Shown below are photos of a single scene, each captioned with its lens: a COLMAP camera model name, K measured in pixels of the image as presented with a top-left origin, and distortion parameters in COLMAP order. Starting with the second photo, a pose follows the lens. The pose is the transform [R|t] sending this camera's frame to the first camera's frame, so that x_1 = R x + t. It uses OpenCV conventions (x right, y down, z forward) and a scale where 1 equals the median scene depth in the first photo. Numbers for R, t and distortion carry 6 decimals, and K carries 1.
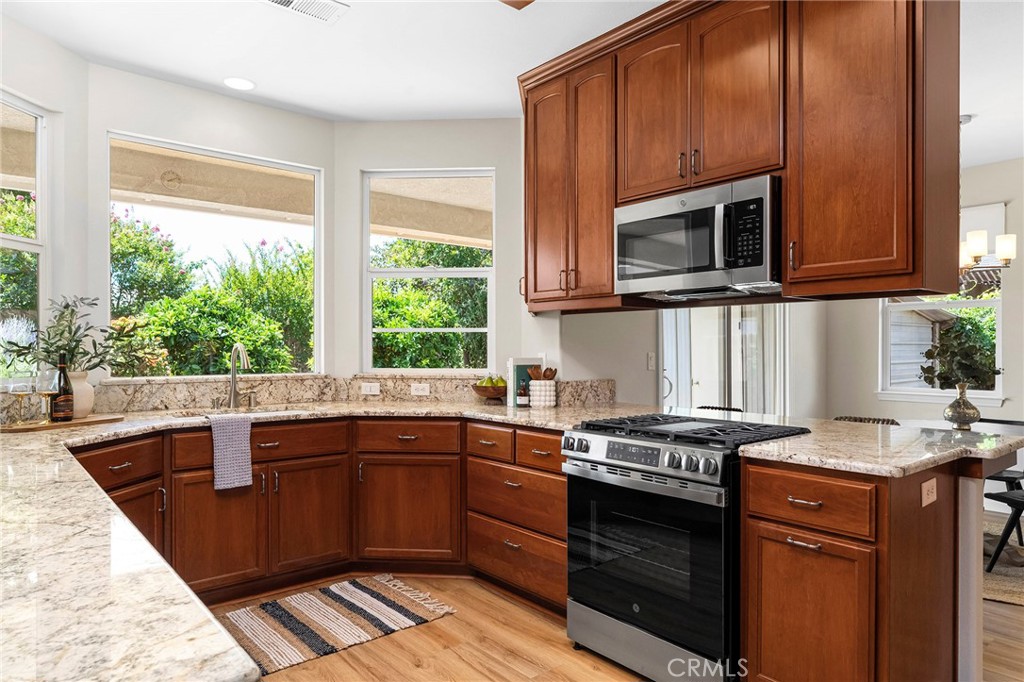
lens RADIAL K [[637.3, 0, 513.7], [0, 637.3, 339.9], [0, 0, 1]] dist [-0.000338, 0.002384]
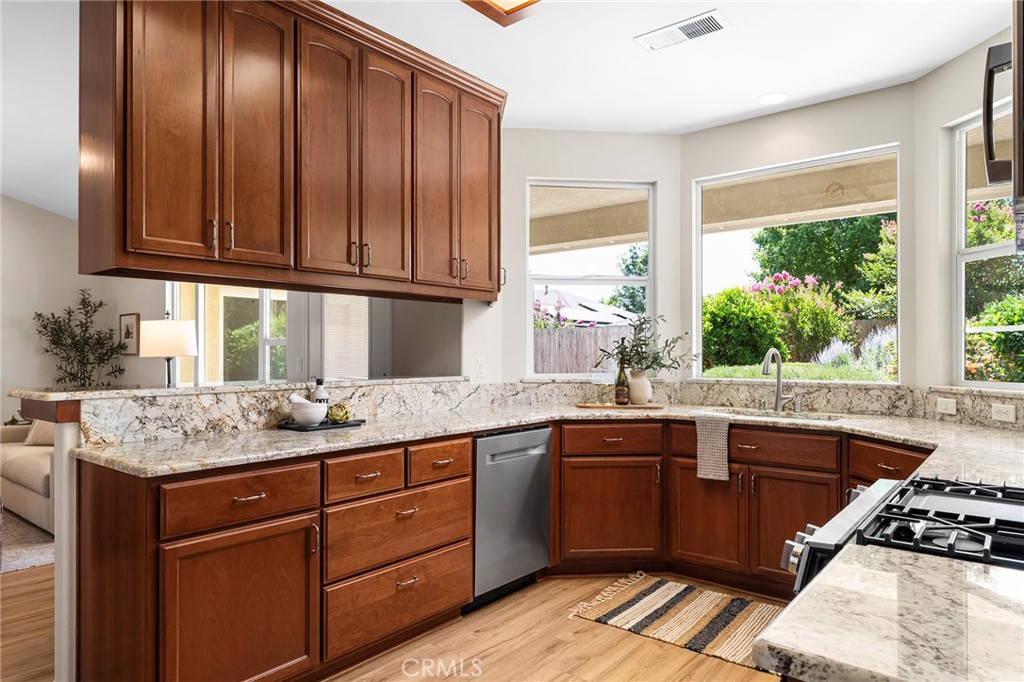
lens RADIAL K [[637.3, 0, 516.5], [0, 637.3, 349.8], [0, 0, 1]] dist [-0.000338, 0.002384]
pose [[0.187373, -0.005188, -0.982275, 0.565450], [0.012030, 0.999923, -0.002987, 0.006340], [0.982215, -0.011257, 0.187421, 0.450691]]
